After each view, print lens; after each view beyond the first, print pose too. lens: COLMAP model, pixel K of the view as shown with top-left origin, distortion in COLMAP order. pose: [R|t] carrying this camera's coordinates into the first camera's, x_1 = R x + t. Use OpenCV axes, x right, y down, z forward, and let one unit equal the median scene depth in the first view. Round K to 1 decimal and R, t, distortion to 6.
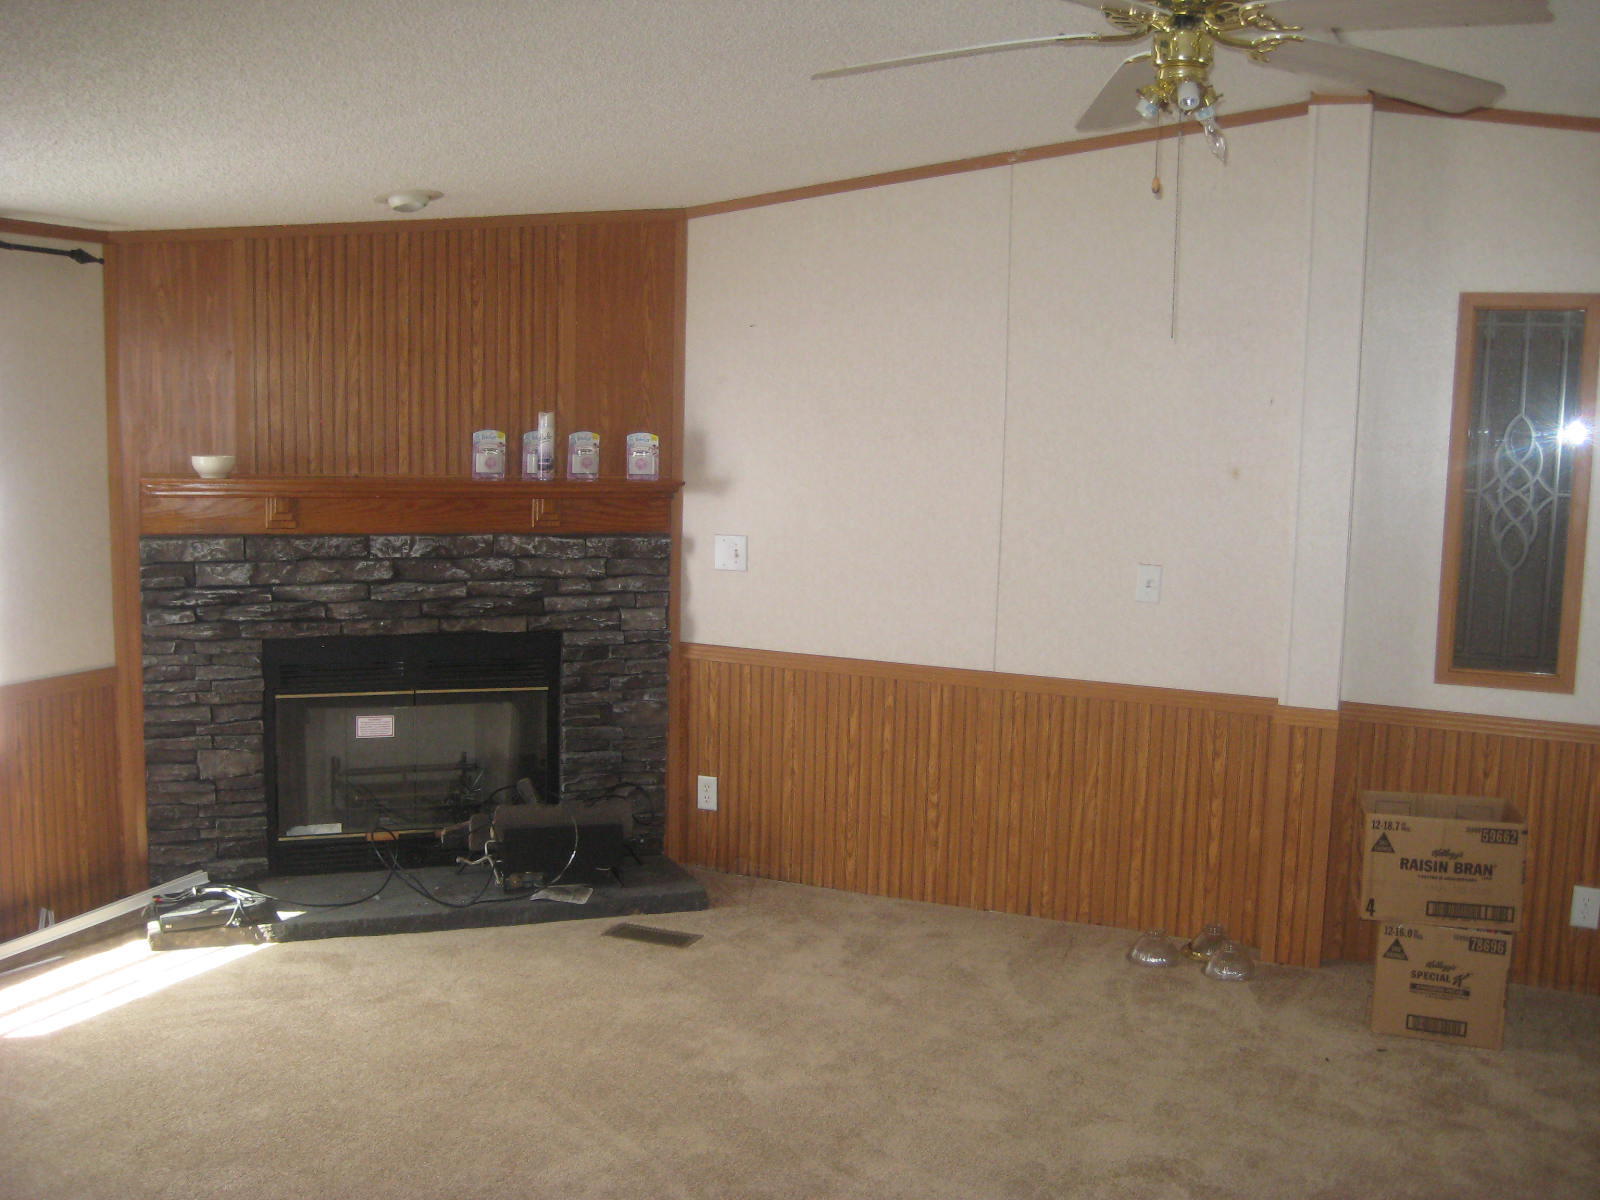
lens RADIAL K [[1662.1, 0, 800.7], [0, 1662.1, 607.1], [0, 0, 1]] dist [-0.156166, 0.179278]
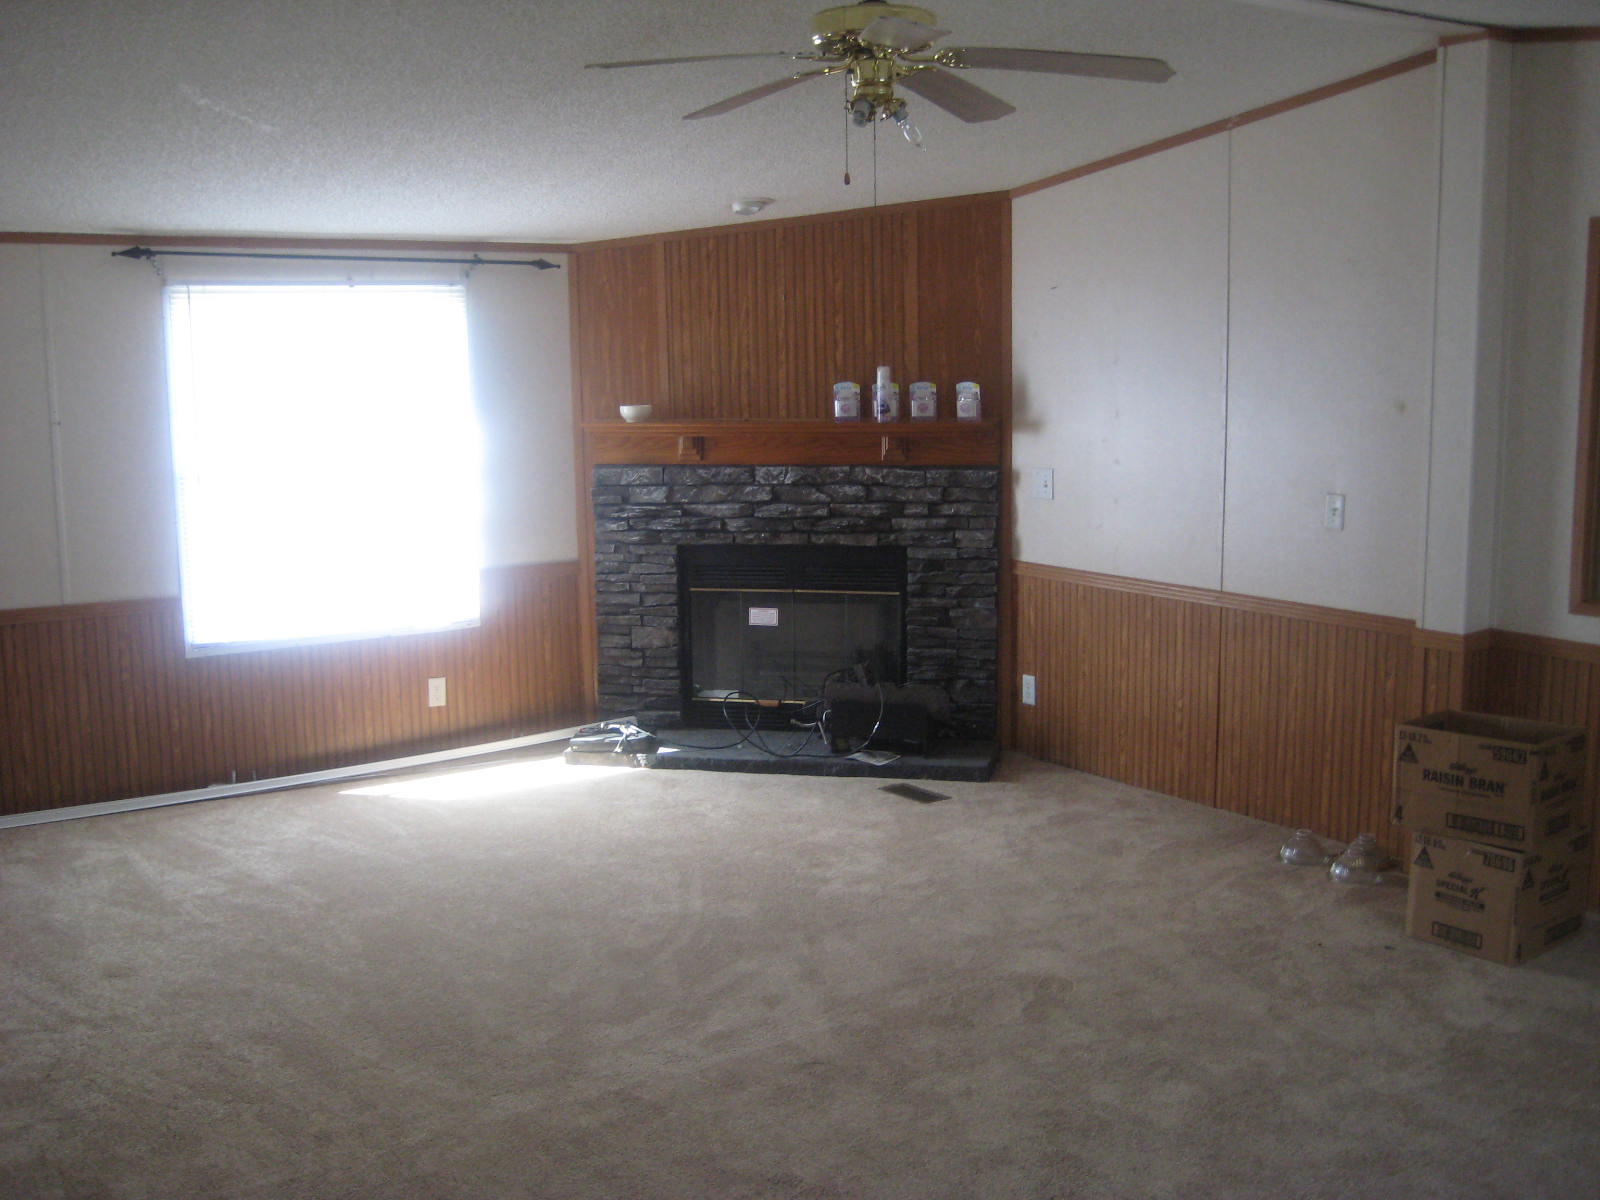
lens RADIAL K [[1662.1, 0, 800.7], [0, 1662.1, 607.1], [0, 0, 1]] dist [-0.156166, 0.179278]
pose [[0.845520, 0.044669, -0.532072, 0.469636], [-0.032870, 0.998959, 0.031631, 0.024409], [0.532931, -0.009255, 0.846108, -0.079131]]
